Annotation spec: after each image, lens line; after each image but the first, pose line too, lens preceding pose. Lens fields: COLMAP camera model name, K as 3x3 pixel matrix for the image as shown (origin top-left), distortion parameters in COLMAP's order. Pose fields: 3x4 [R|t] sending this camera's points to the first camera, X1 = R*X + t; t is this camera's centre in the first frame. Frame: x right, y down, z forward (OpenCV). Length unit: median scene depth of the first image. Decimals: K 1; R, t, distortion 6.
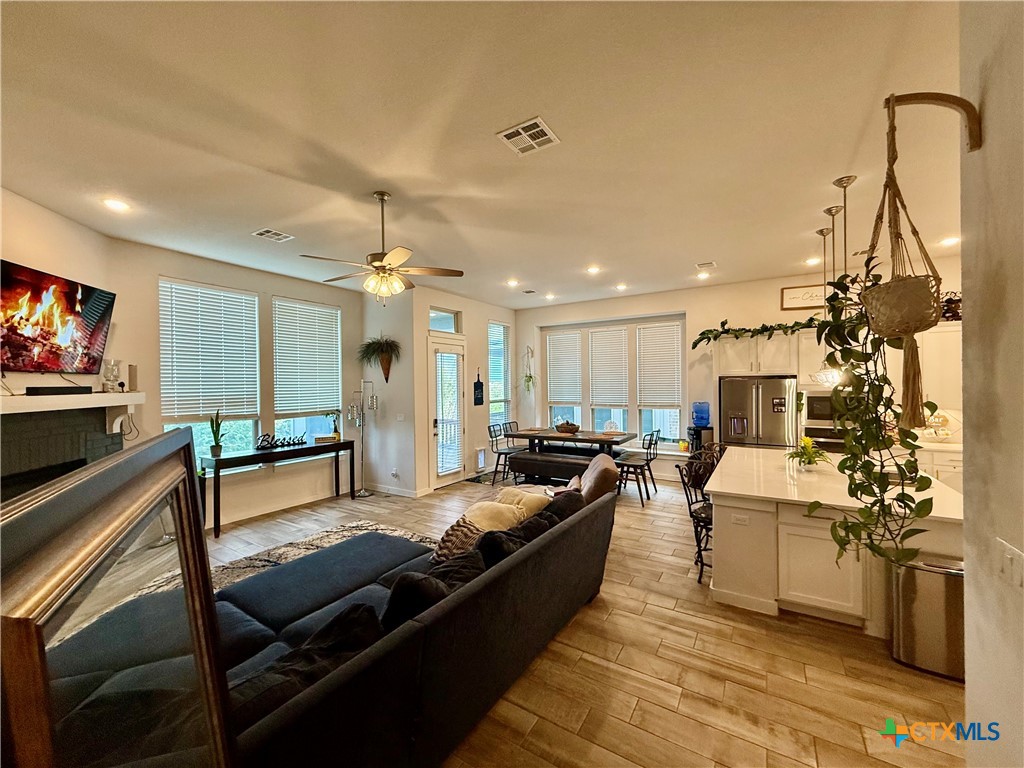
lens RADIAL K [[404.8, 0, 512.0], [0, 404.8, 384.0], [0, 0, 1]] dist [-0.000491, 0.000162]
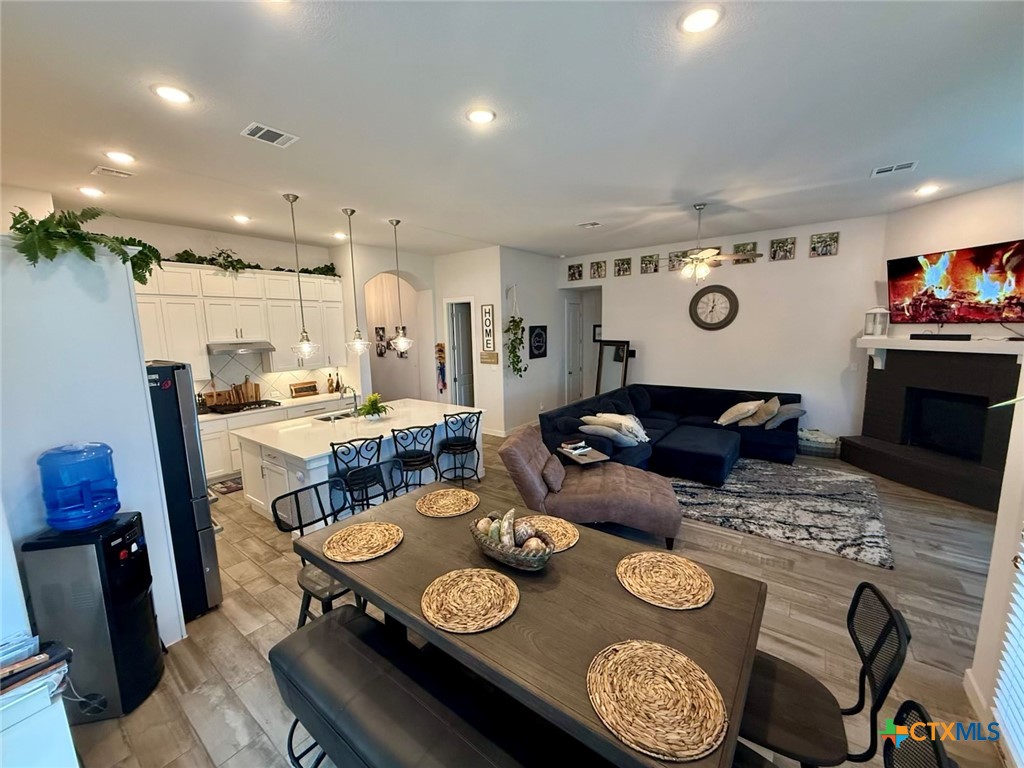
lens RADIAL K [[404.8, 0, 512.0], [0, 404.8, 384.0], [0, 0, 1]] dist [-0.000491, 0.000162]
pose [[-0.996475, 0.022472, 0.080818, 0.199566], [0.033784, 0.989370, 0.141444, -0.061897], [-0.076781, 0.143676, -0.986642, 2.208429]]
